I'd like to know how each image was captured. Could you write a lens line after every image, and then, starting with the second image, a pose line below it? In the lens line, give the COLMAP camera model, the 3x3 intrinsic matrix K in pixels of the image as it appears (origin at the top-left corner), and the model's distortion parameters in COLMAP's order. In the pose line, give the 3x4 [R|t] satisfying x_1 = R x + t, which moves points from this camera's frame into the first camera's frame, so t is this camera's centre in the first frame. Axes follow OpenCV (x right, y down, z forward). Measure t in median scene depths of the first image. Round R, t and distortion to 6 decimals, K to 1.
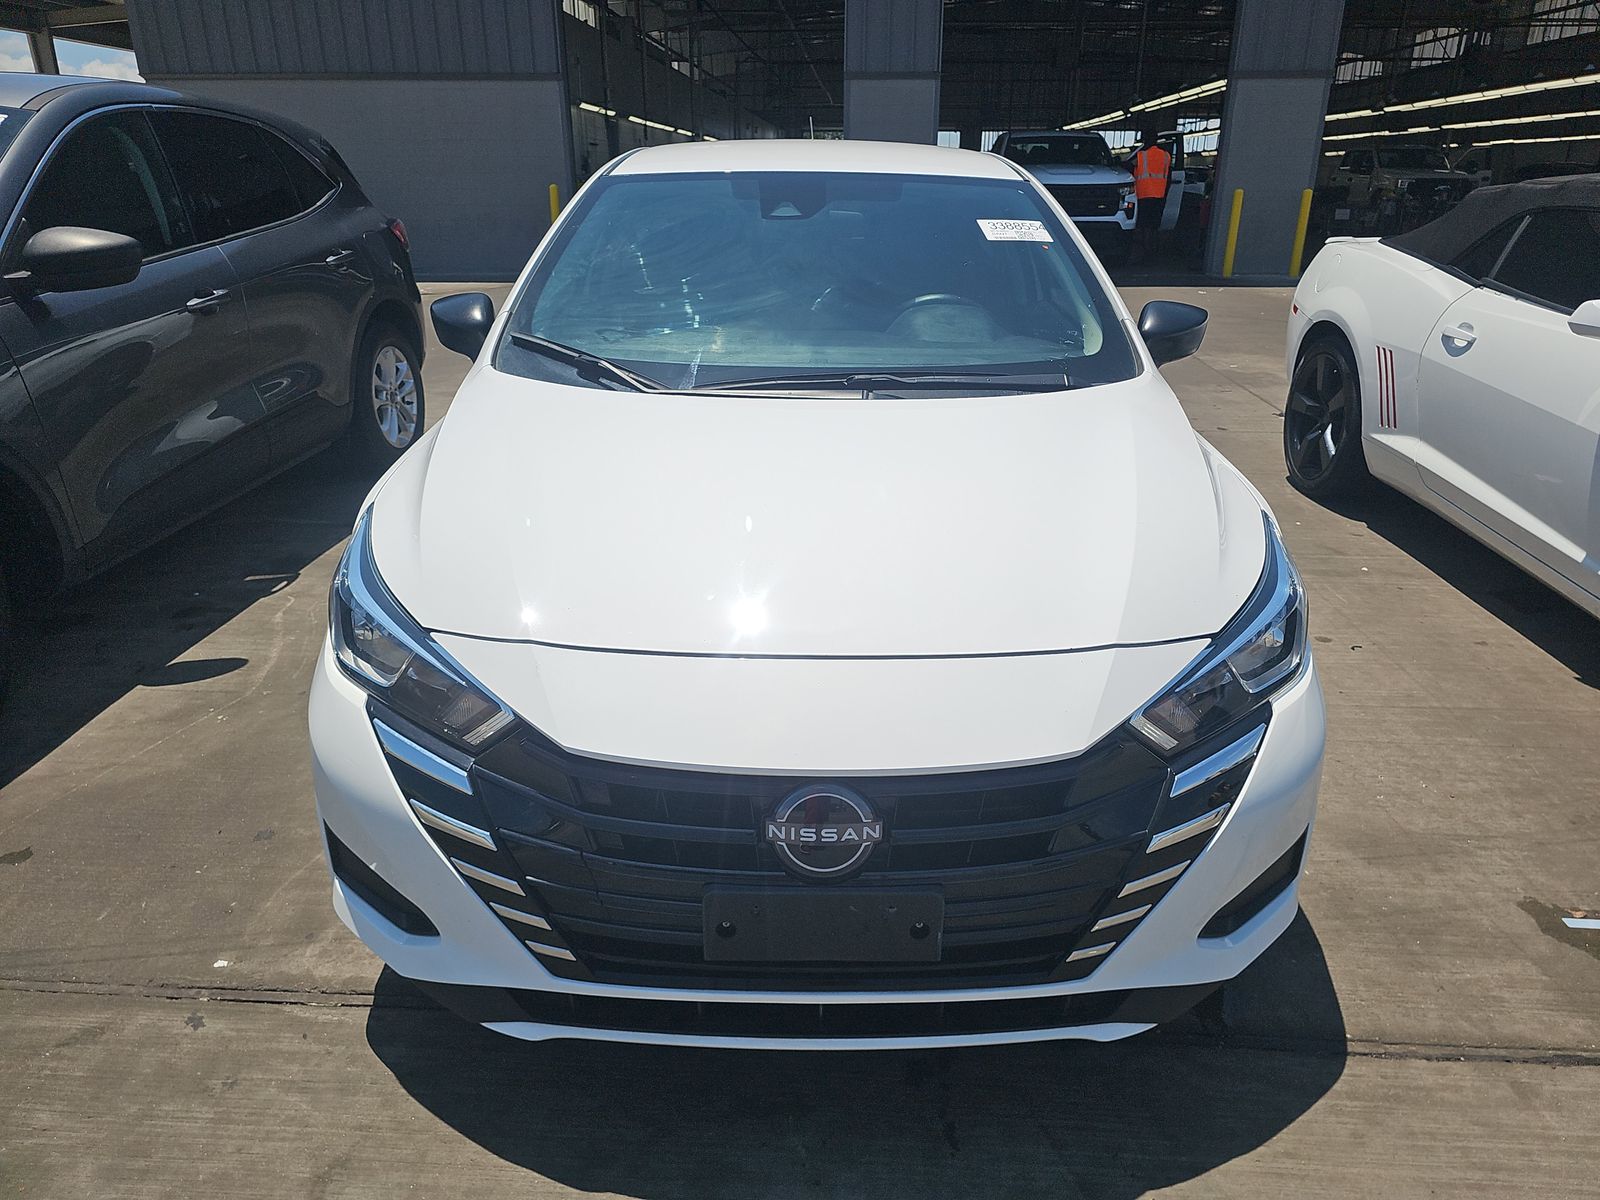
lens RADIAL K [[1064.8, 0, 800.0], [0, 1064.8, 600.0], [0, 0, 1]] dist [0.041699, -0.043861]
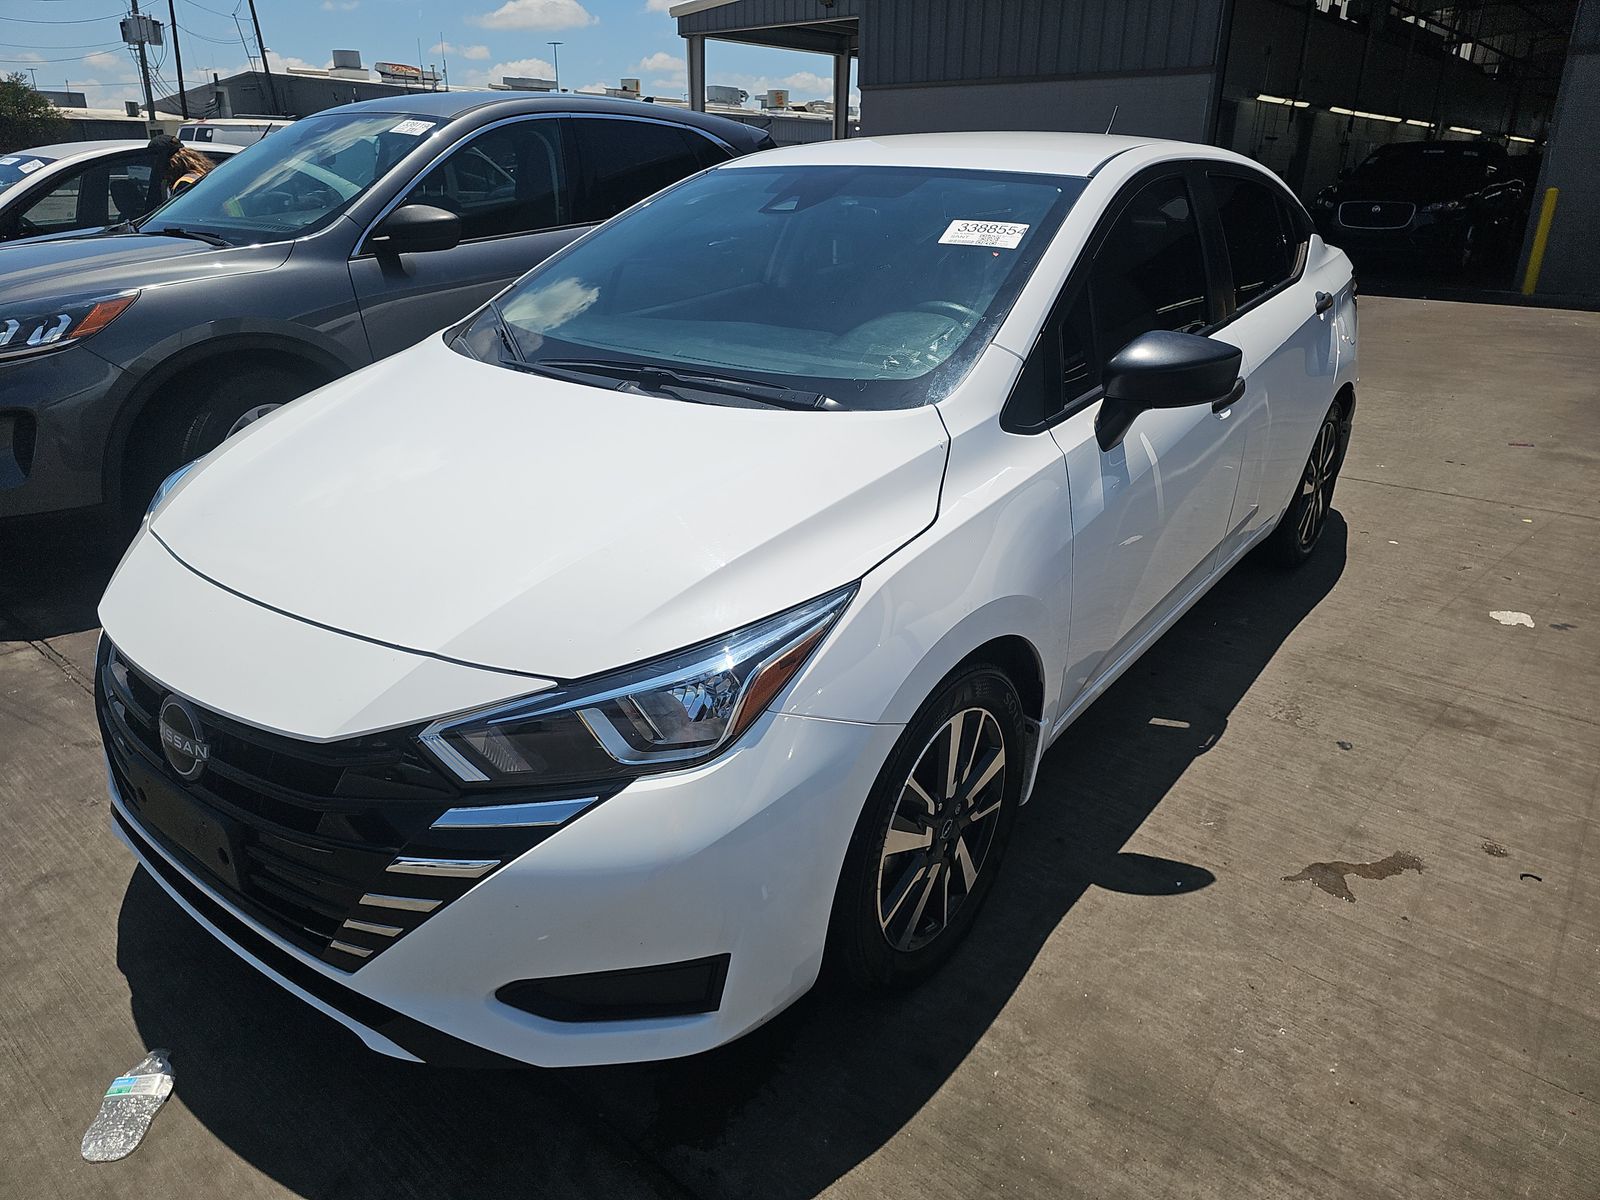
lens RADIAL K [[1060.3, 0, 765.0], [0, 1060.3, 566.2], [0, 0, 1]] dist [0.006426, -0.003234]
pose [[0.790921, 0.217859, -0.571823, 0.716380], [-0.229537, 0.971867, 0.052786, -0.103666], [0.567236, 0.089505, 0.818677, 0.259904]]
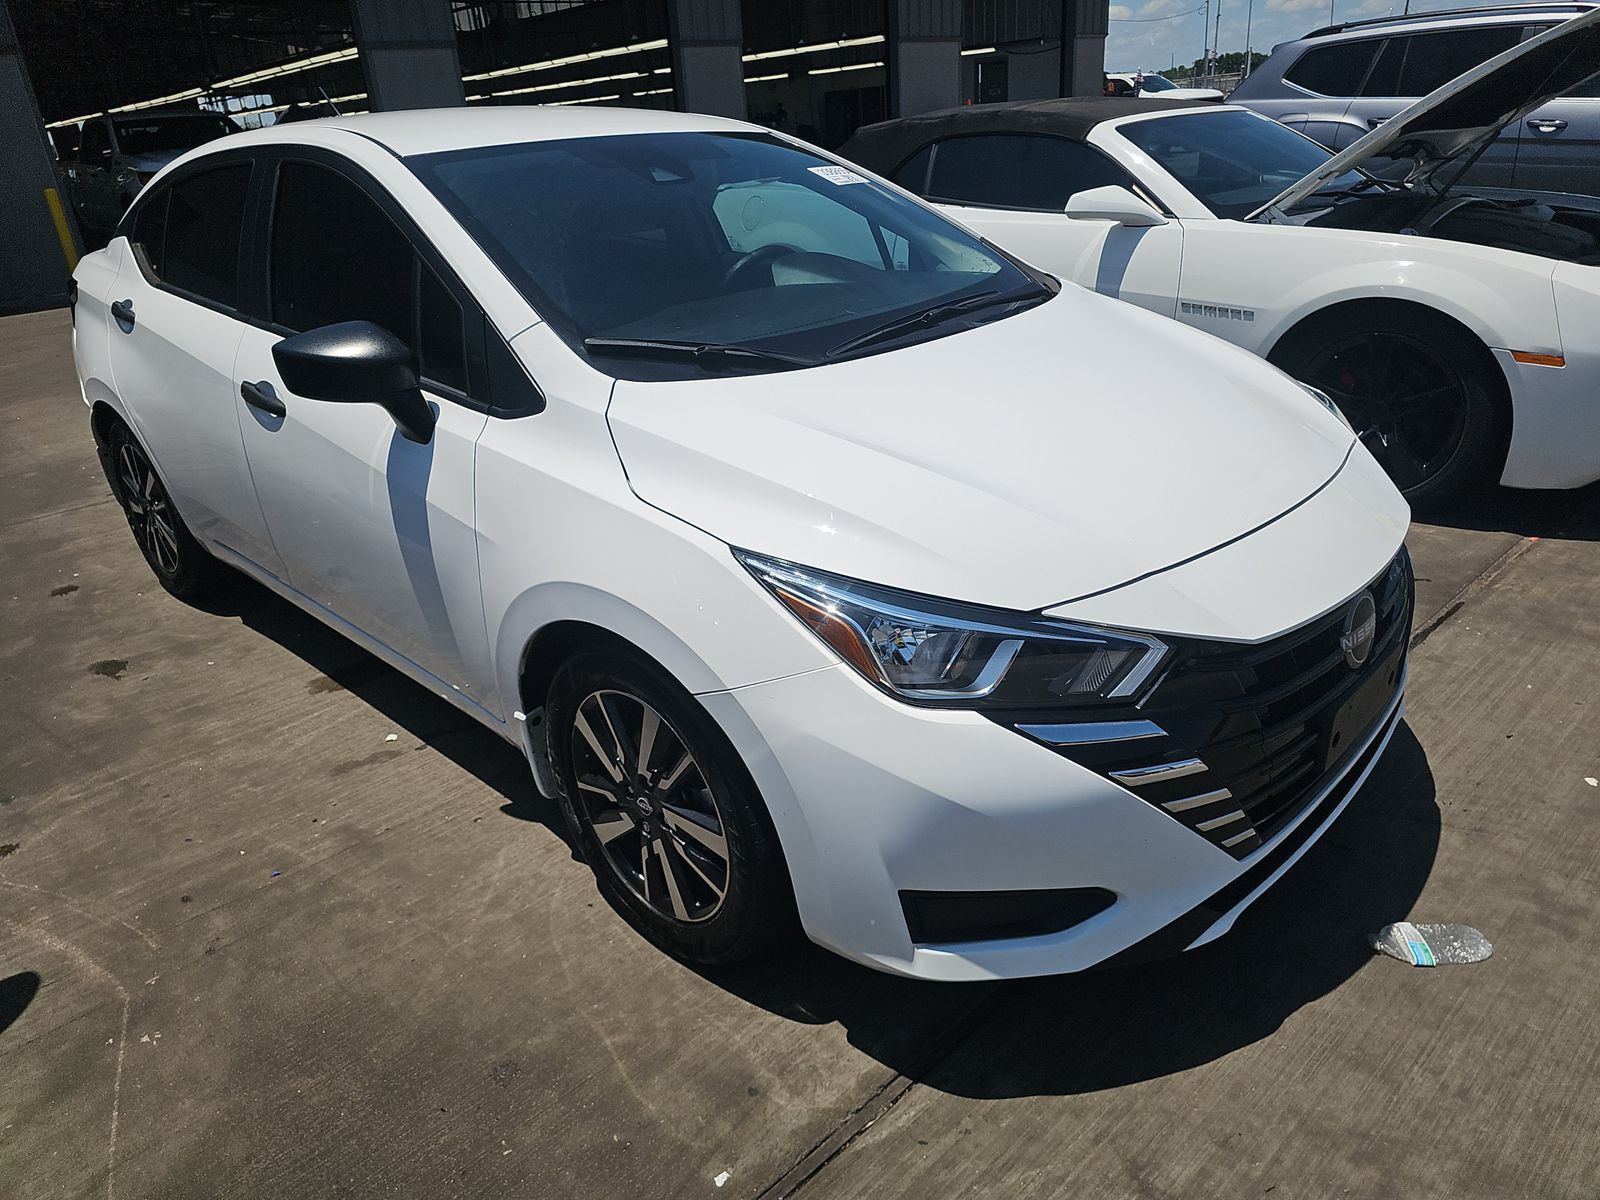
lens RADIAL K [[1064.8, 0, 800.0], [0, 1064.8, 600.0], [0, 0, 1]] dist [0.041699, -0.043861]
pose [[0.689600, -0.337901, 0.640527, -0.781948], [0.325661, 0.934691, 0.142472, -0.132647], [-0.646836, 0.110345, 0.754604, 0.303226]]
